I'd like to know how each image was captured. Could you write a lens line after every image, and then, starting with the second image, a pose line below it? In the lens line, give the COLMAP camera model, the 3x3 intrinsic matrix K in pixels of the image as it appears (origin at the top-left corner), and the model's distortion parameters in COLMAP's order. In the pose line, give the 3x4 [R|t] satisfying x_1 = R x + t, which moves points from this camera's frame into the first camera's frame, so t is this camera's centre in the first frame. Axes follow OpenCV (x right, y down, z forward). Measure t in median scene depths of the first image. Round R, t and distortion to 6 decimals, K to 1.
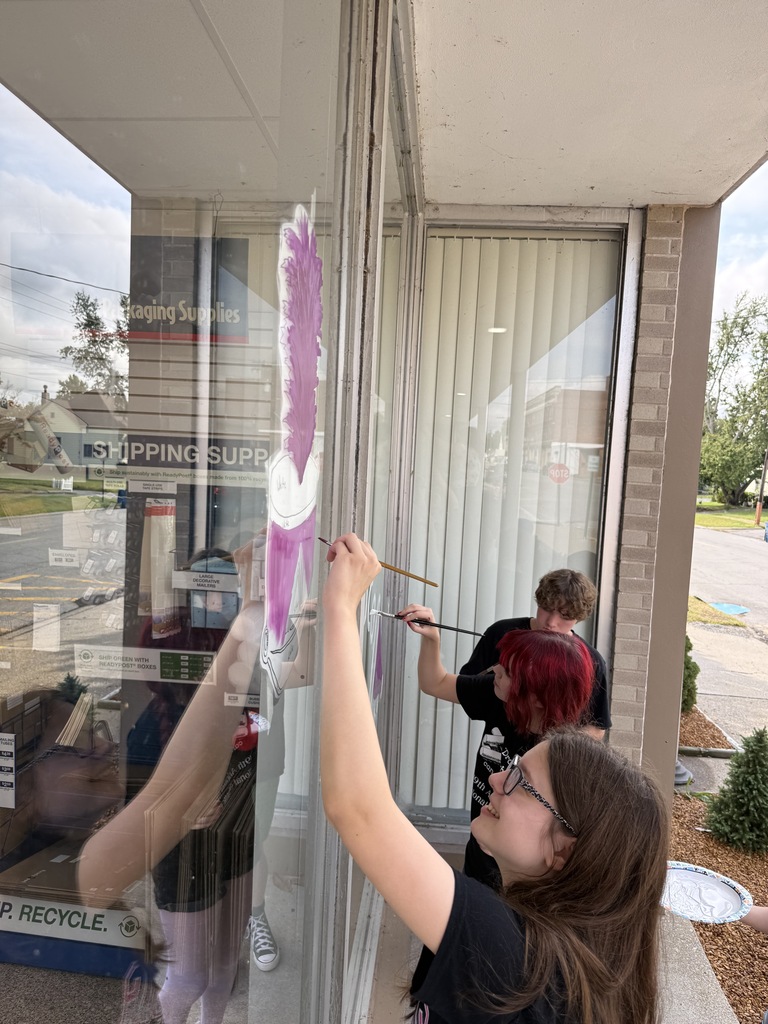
lens RADIAL K [[719.9, 0, 384.6], [0, 719.9, 514.8], [0, 0, 1]] dist [0.007331, -0.002745]
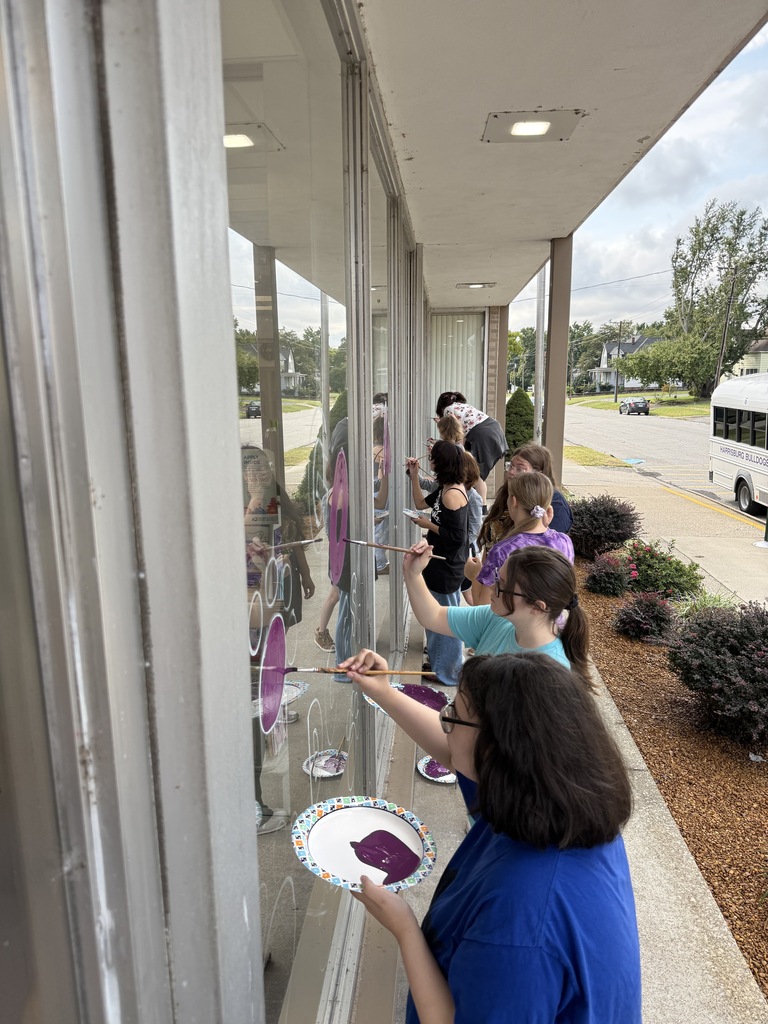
lens RADIAL K [[719.9, 0, 383.7], [0, 719.9, 511.1], [0, 0, 1]] dist [0.007331, -0.002745]
pose [[0.998324, -0.055830, -0.015207, -0.179540], [0.057176, 0.992189, 0.110872, 0.170930], [0.008899, -0.111555, 0.993718, -2.714376]]
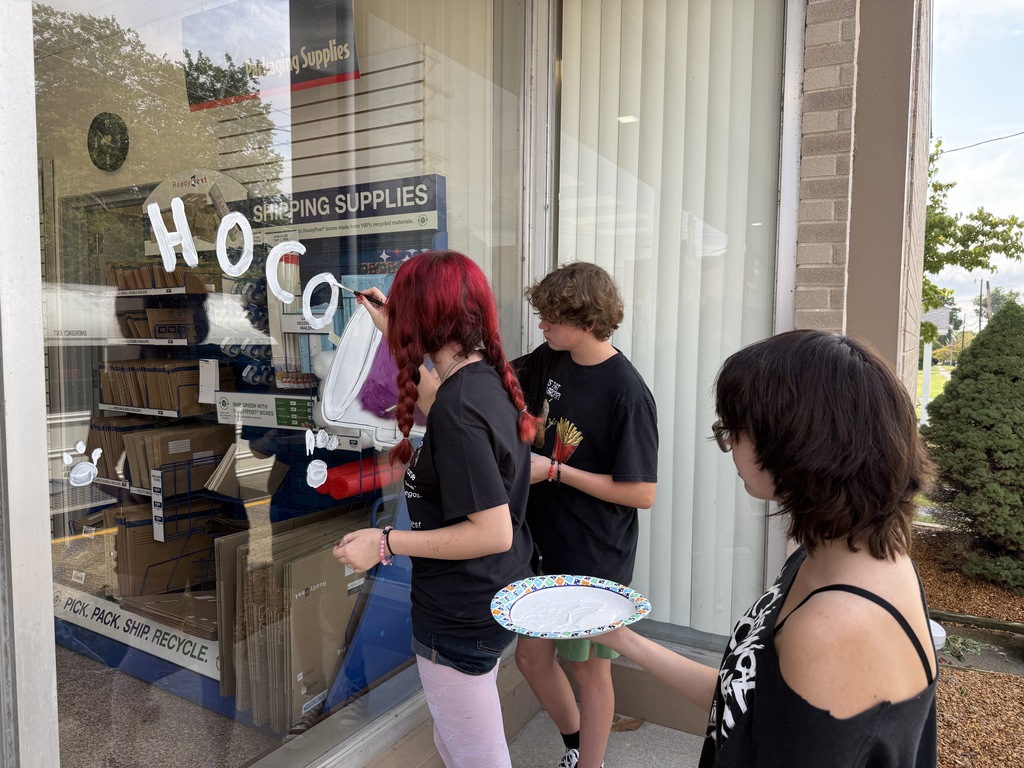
lens RADIAL K [[719.9, 0, 514.3], [0, 719.9, 386.9], [0, 0, 1]] dist [0.007331, -0.002745]
pose [[0.912847, -0.008763, -0.408207, 0.384266], [-0.000394, 0.999750, -0.022343, 0.191930], [0.408301, 0.020557, 0.912616, 0.220741]]
